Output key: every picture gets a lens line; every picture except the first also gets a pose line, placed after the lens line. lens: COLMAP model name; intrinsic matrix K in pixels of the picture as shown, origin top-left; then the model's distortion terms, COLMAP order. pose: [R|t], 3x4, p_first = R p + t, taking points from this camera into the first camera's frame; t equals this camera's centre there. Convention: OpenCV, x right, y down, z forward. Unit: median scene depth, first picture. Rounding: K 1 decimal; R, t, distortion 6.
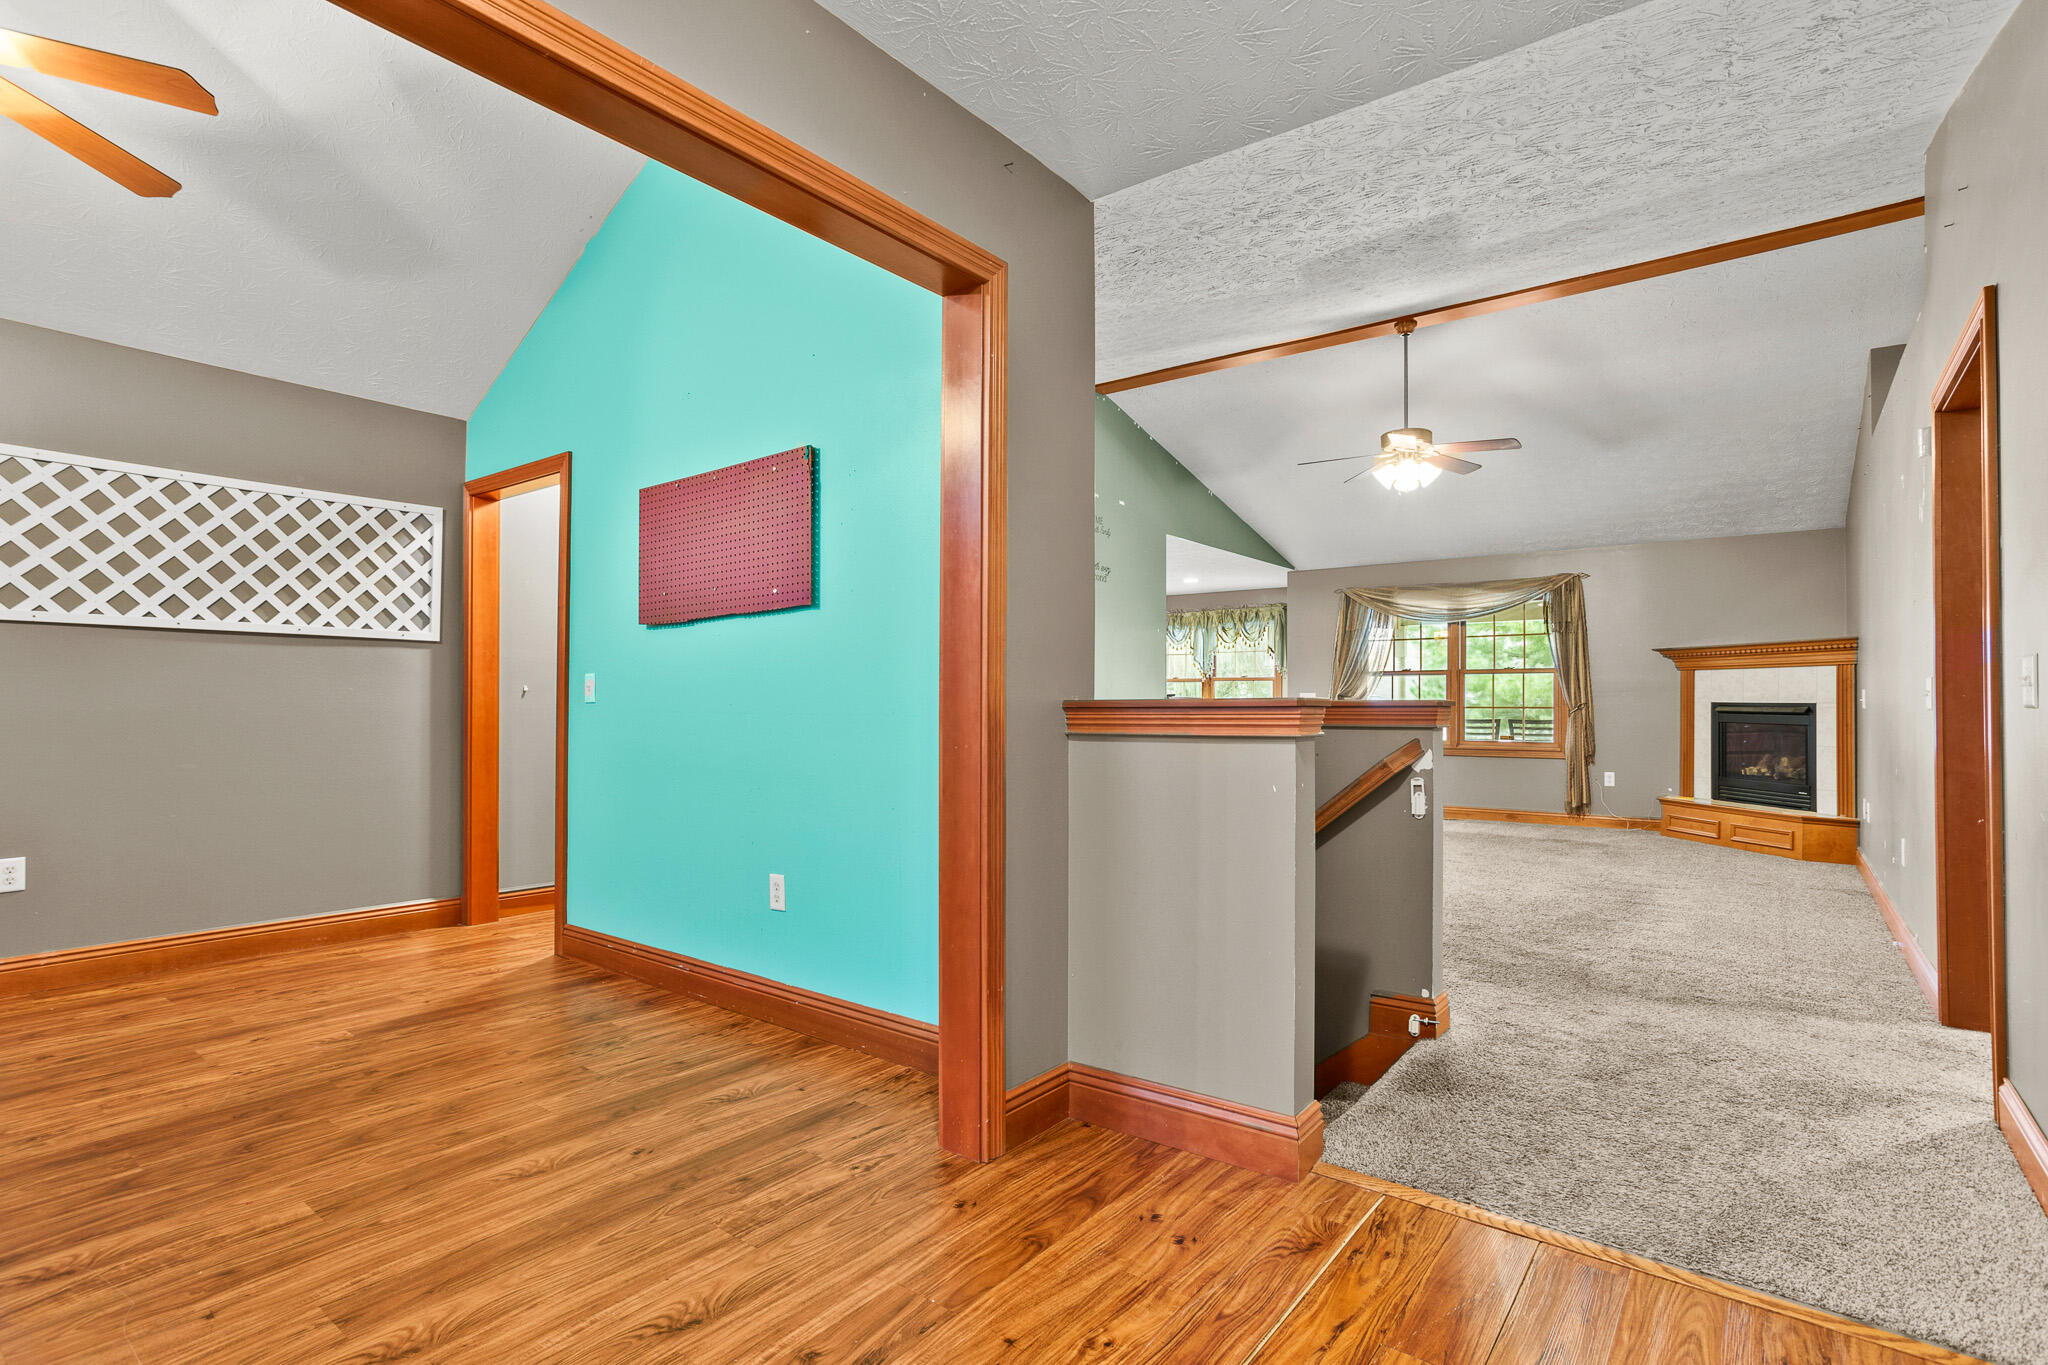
lens RADIAL K [[1002.3, 0, 996.9], [0, 1002.3, 687.1], [0, 0, 1]] dist [-0.040517, 0.026733]
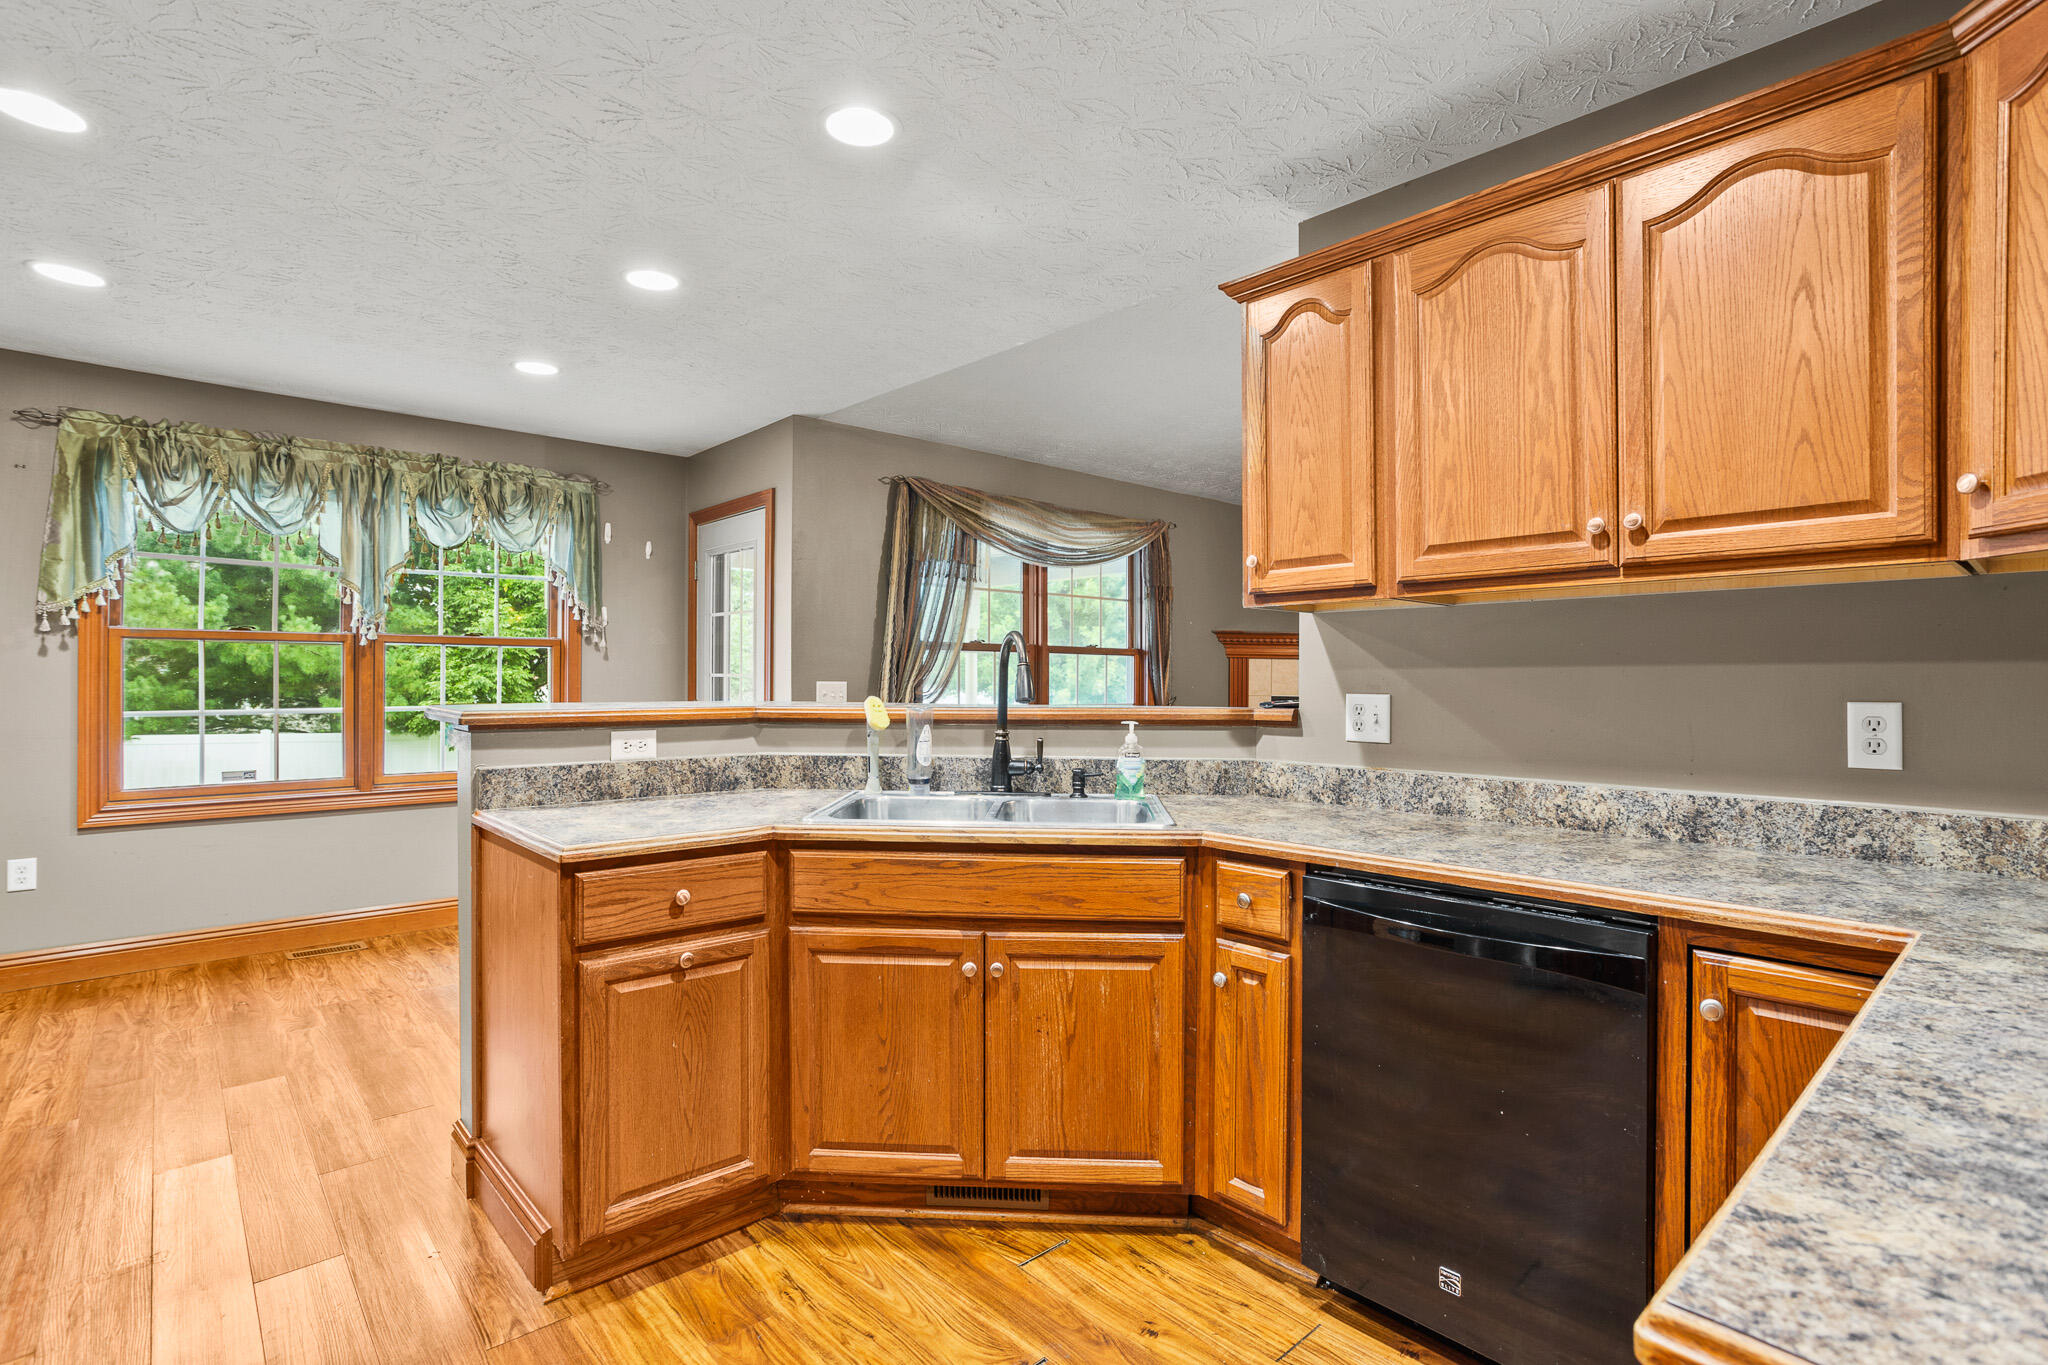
lens RADIAL K [[1002.3, 0, 1019.2], [0, 1002.3, 680.3], [0, 0, 1]] dist [-0.040517, 0.026733]
pose [[0.163049, -0.002508, 0.986615, -0.320384], [-0.022596, 0.999725, 0.006276, 0.001518], [-0.986359, -0.023317, 0.162947, 1.856196]]
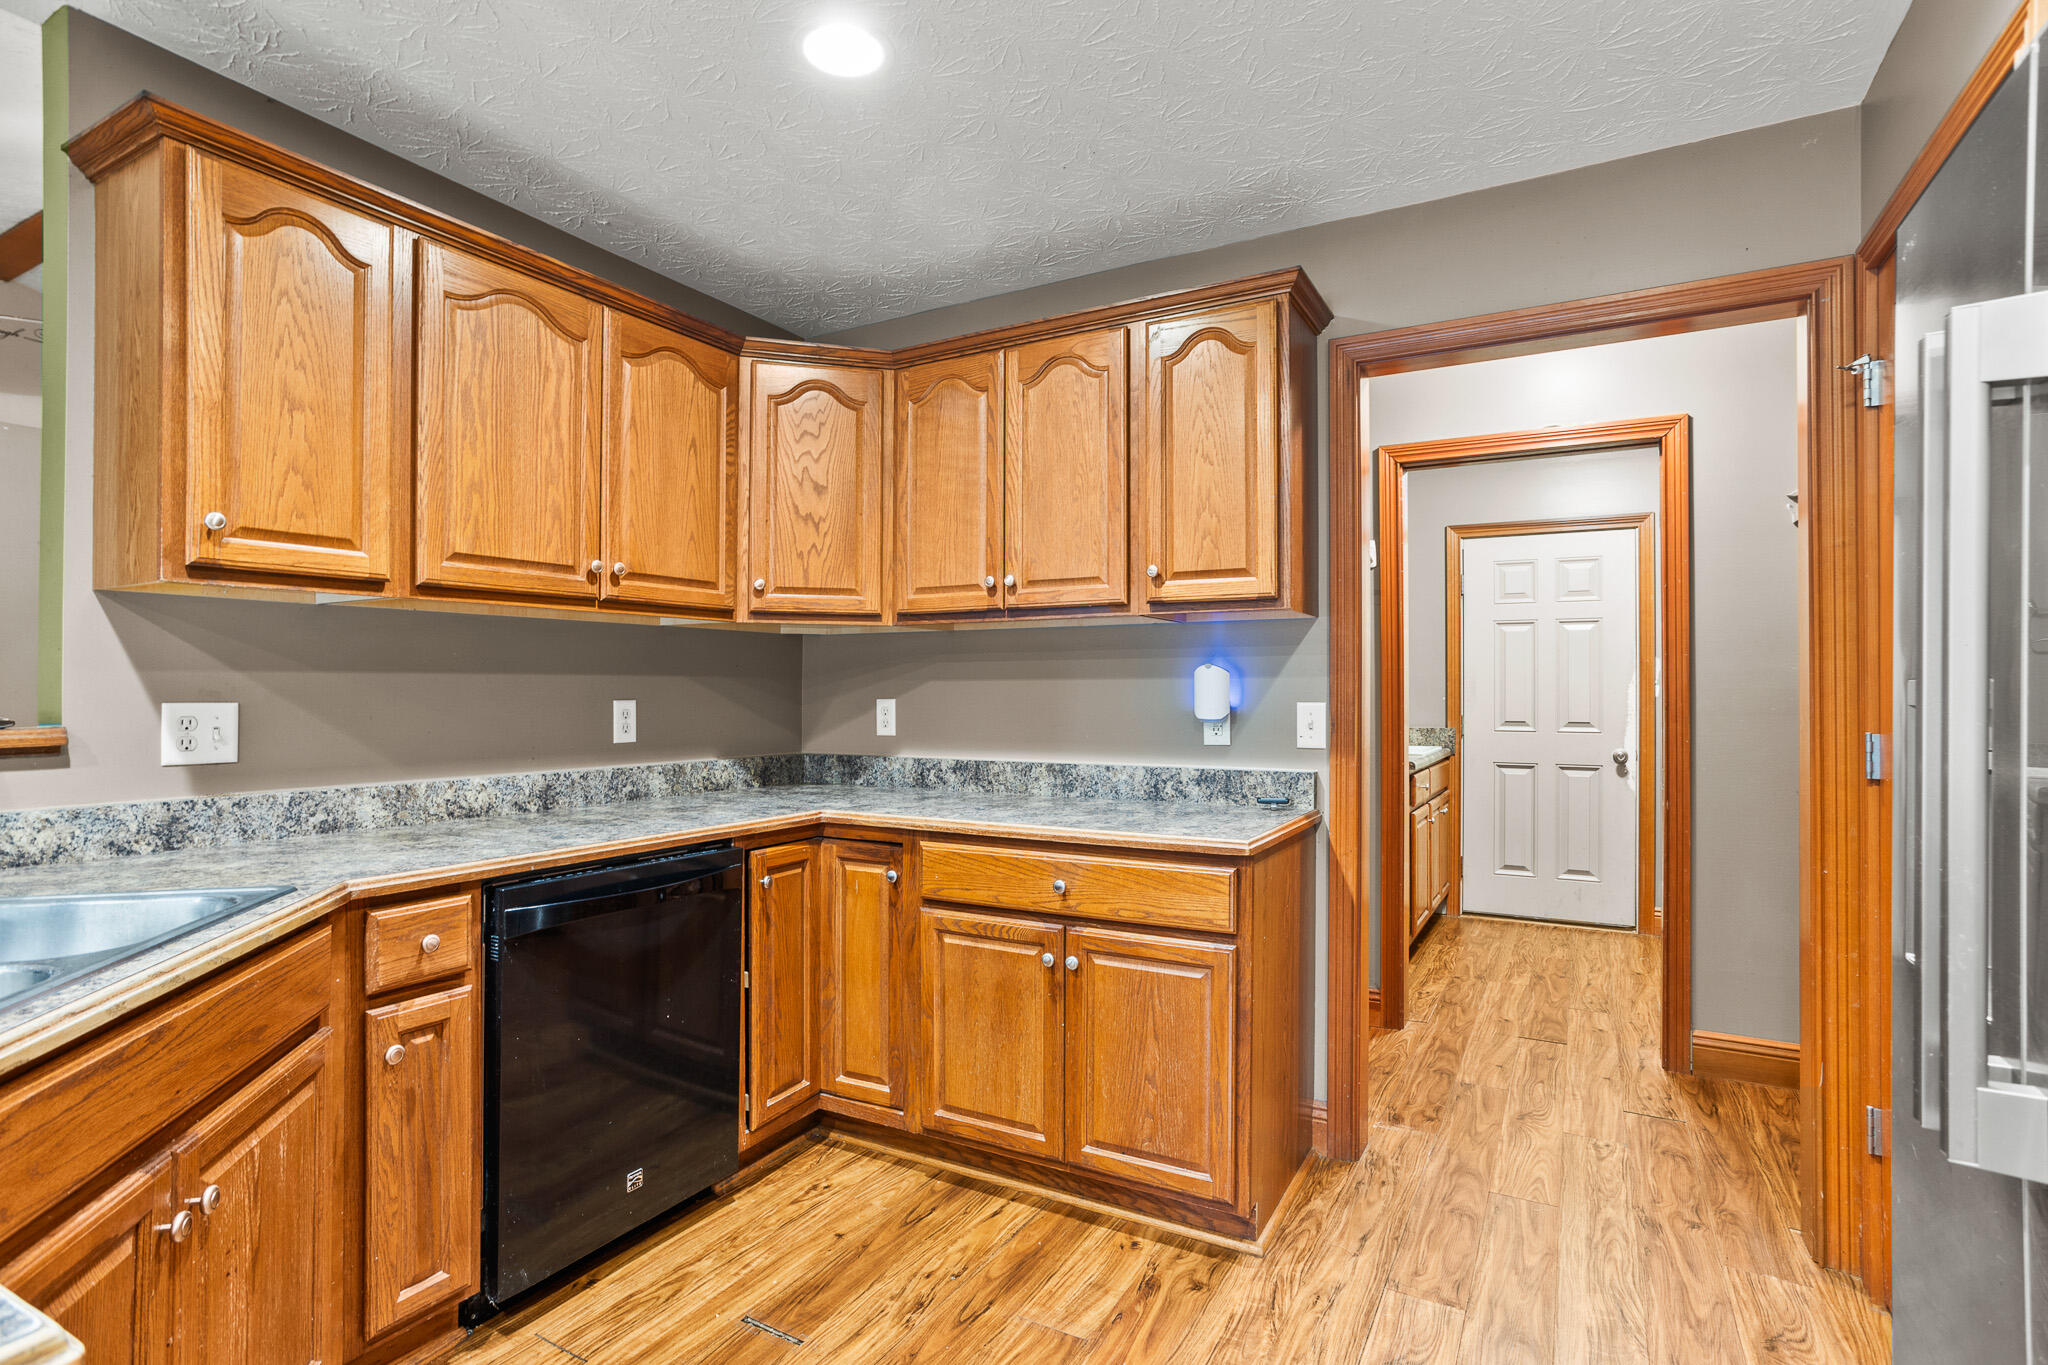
lens RADIAL K [[1002.3, 0, 1026.5], [0, 1002.3, 678.9], [0, 0, 1]] dist [-0.040517, 0.026733]
pose [[-0.987704, -0.005751, -0.156227, -0.017239], [-0.000782, 0.999492, -0.031848, 0.011709], [0.156331, -0.031334, -0.987208, 2.254084]]
